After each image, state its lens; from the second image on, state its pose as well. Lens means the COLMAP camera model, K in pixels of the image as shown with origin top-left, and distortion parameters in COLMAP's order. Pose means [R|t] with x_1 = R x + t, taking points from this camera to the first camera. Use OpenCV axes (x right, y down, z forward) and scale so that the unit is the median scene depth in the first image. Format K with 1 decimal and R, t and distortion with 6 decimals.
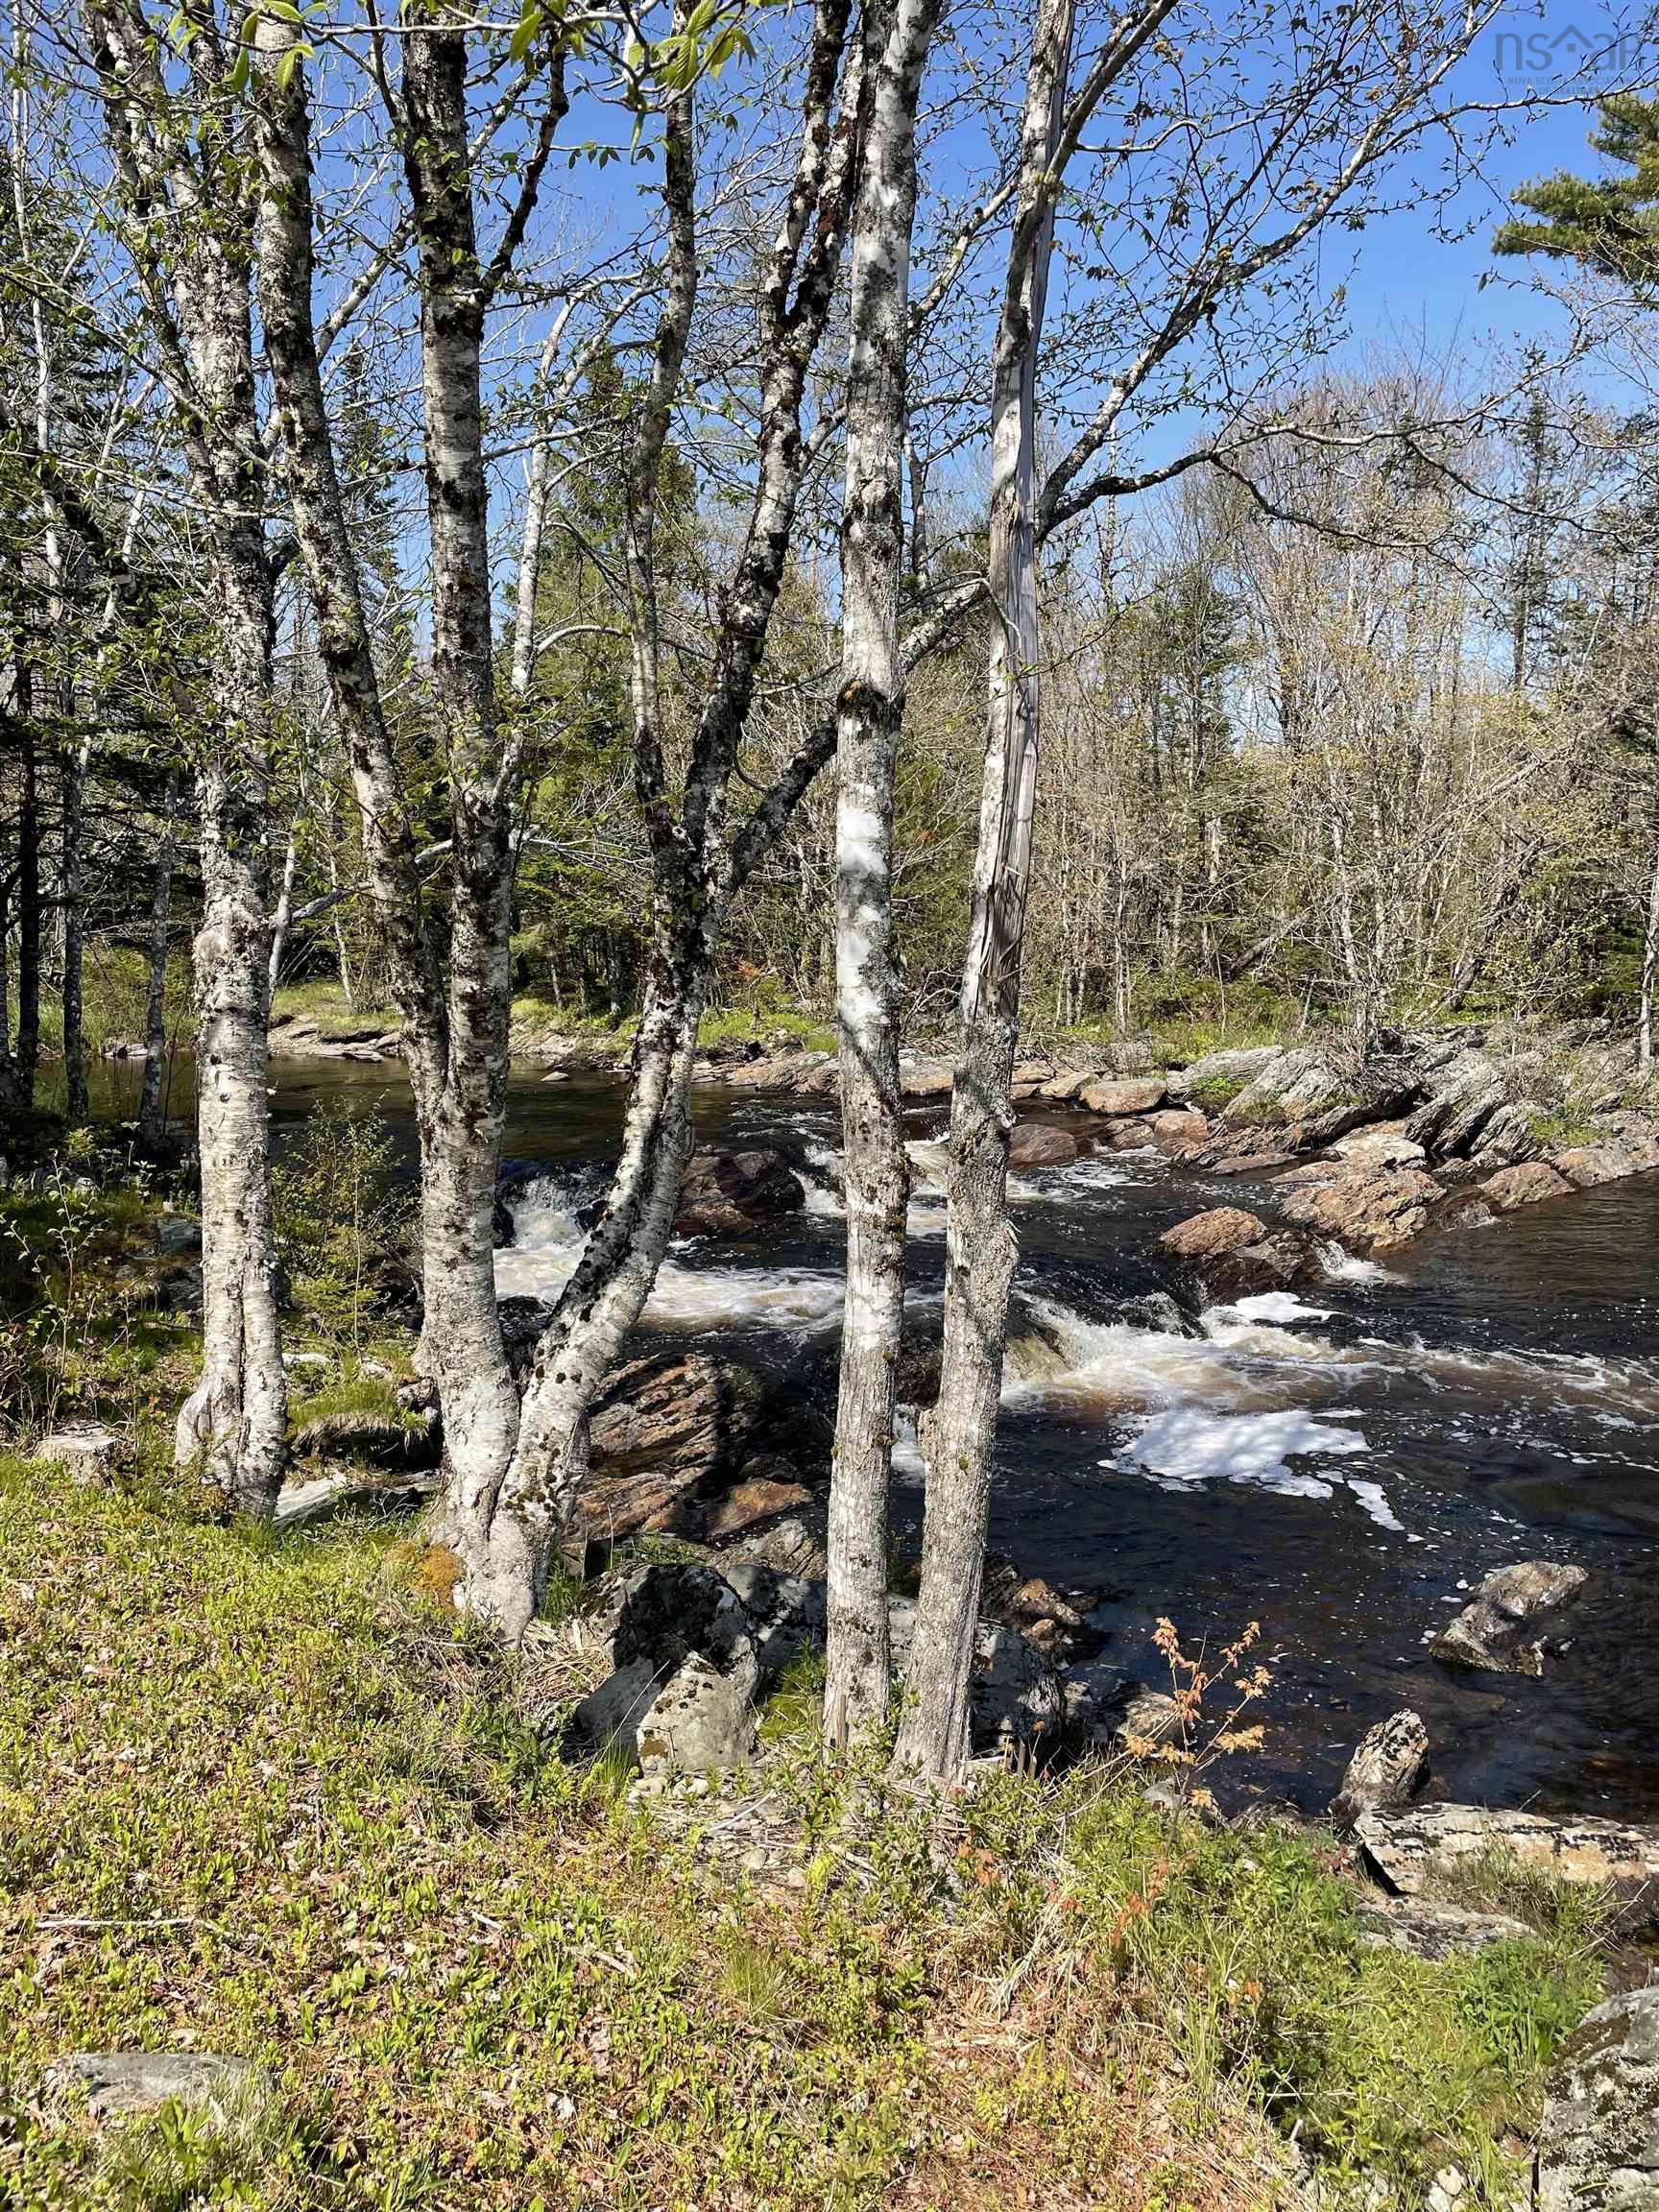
lens RADIAL K [[1695.5, 0, 820.0], [0, 1695.5, 1108.6], [0, 0, 1]] dist [0.068218, -0.005853]
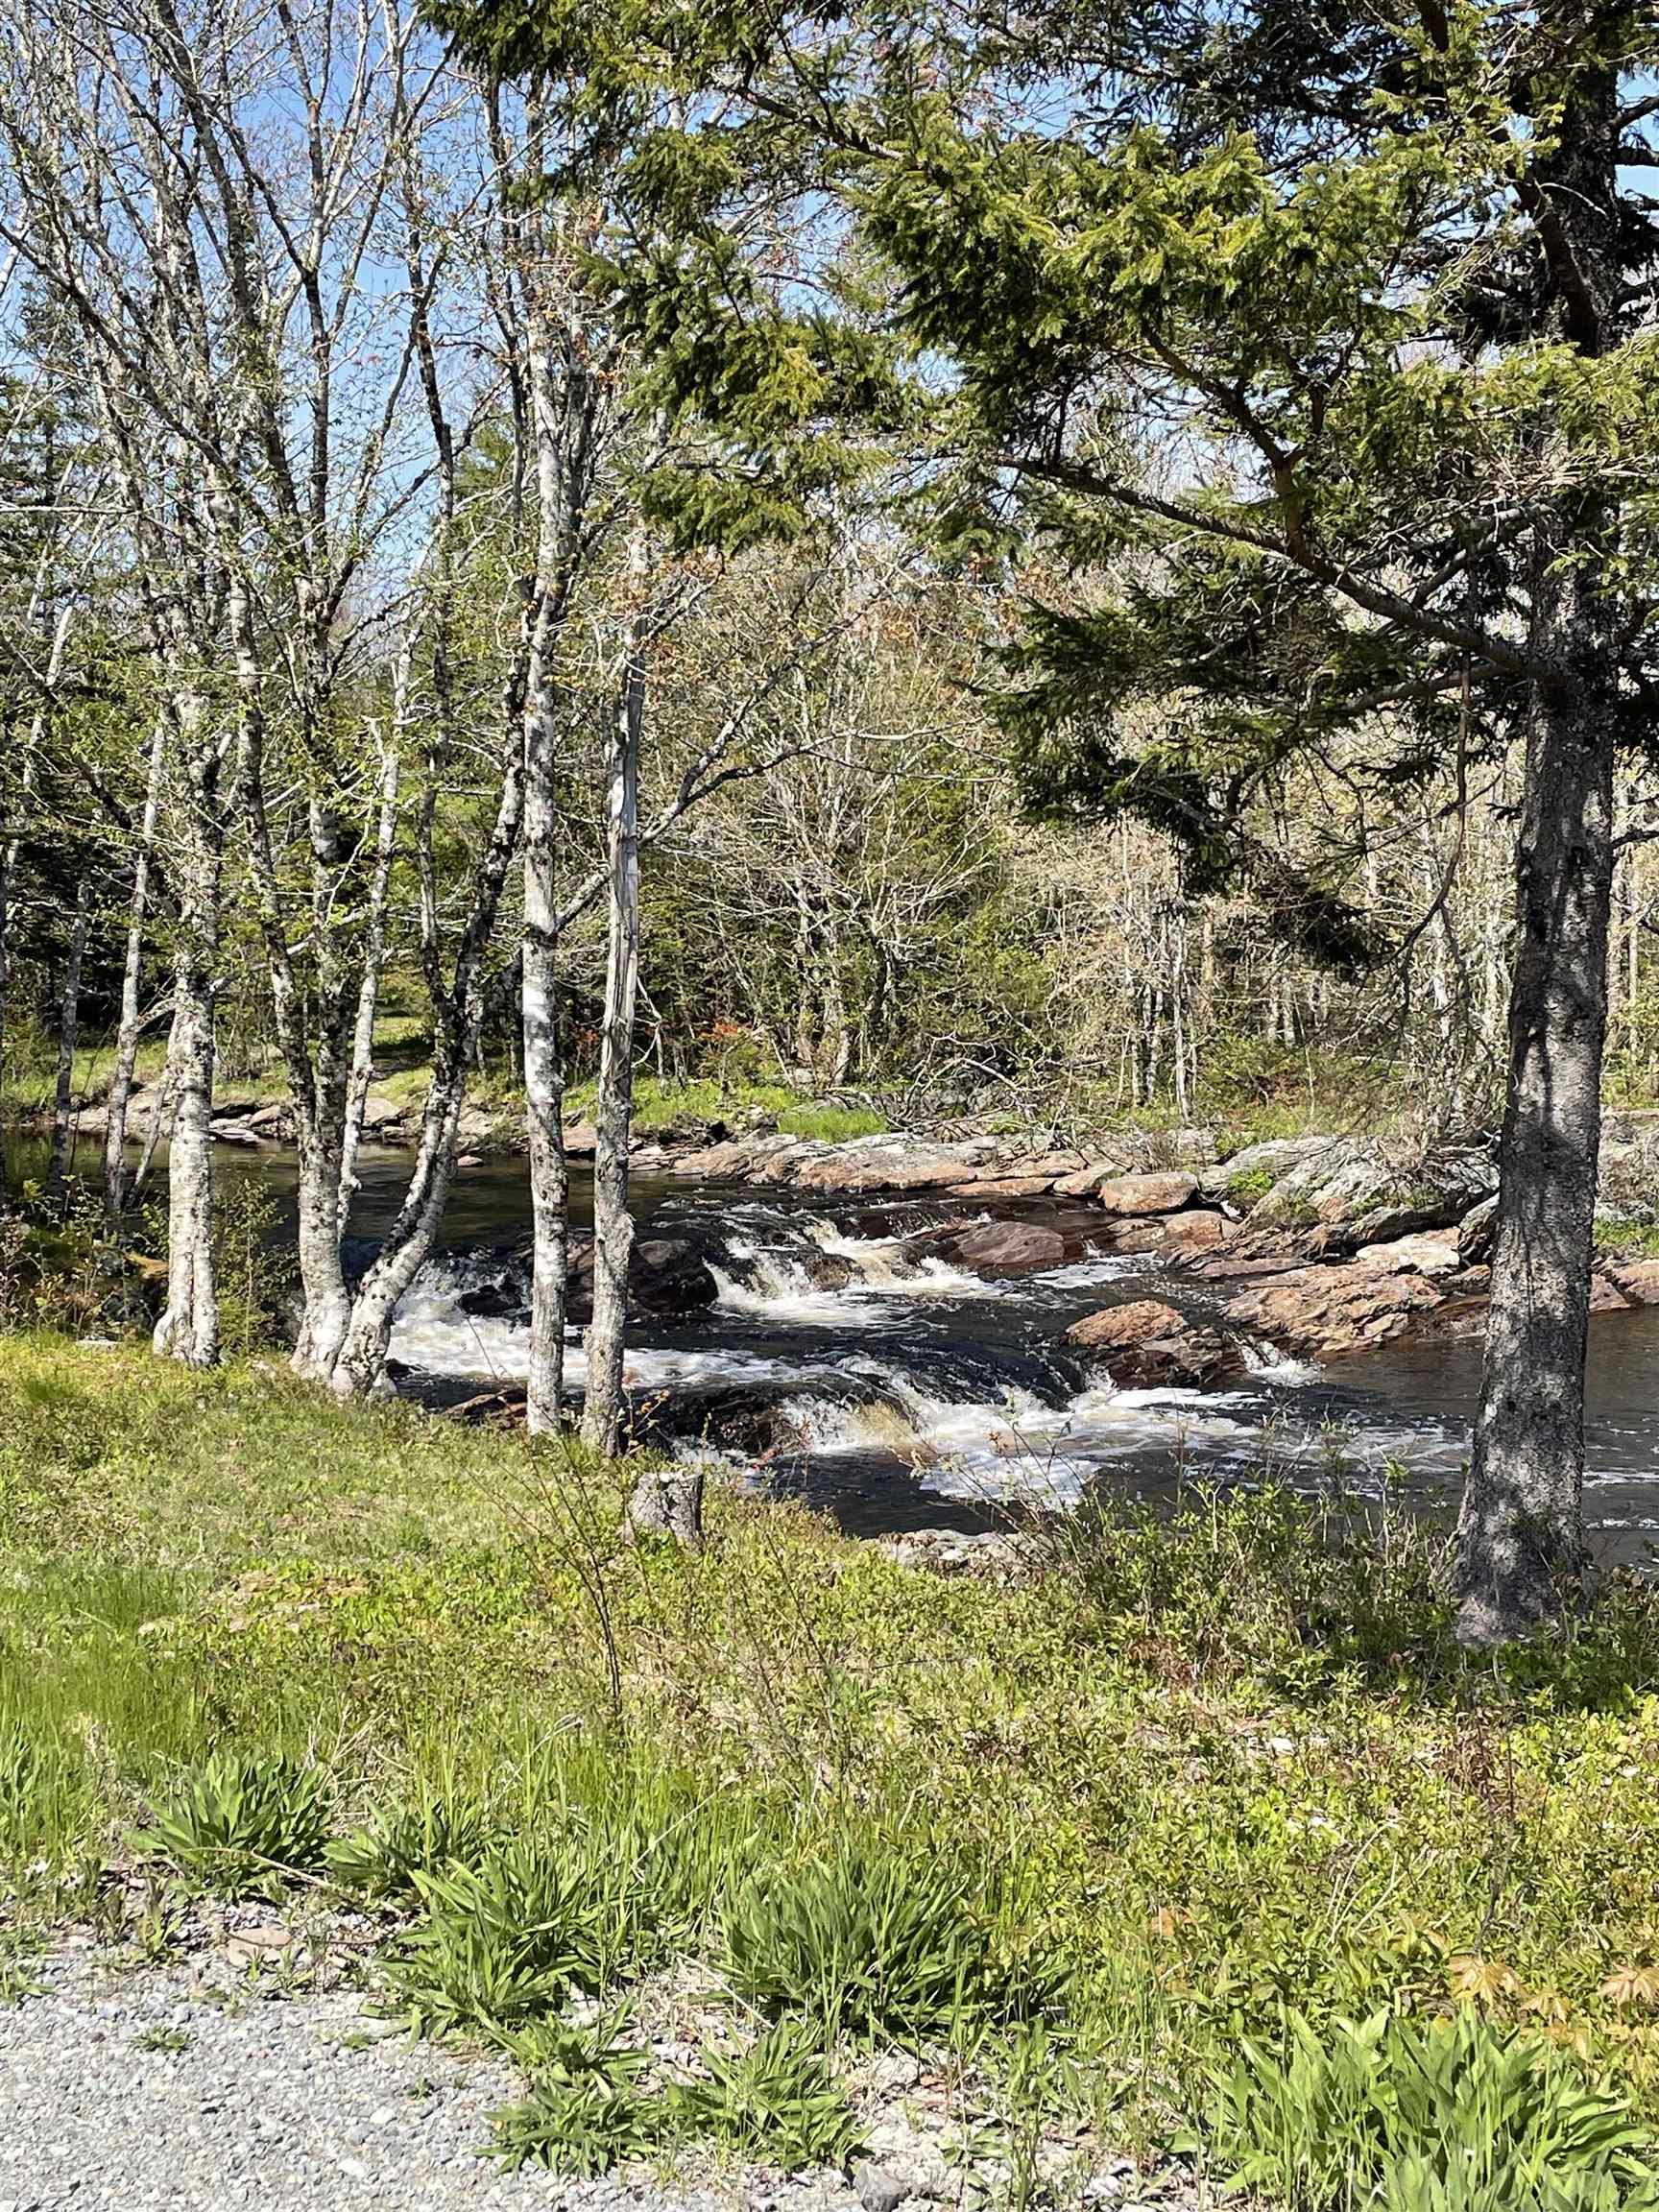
lens RADIAL K [[3010.6, 0, 835.1], [0, 3010.6, 1106.7], [0, 0, 1]] dist [0.154344, 0.000000]
pose [[0.998232, 0.012174, -0.058181, 0.458929], [-0.014928, 0.998777, -0.047134, 0.089768], [0.057537, 0.047919, 0.997193, -1.923996]]
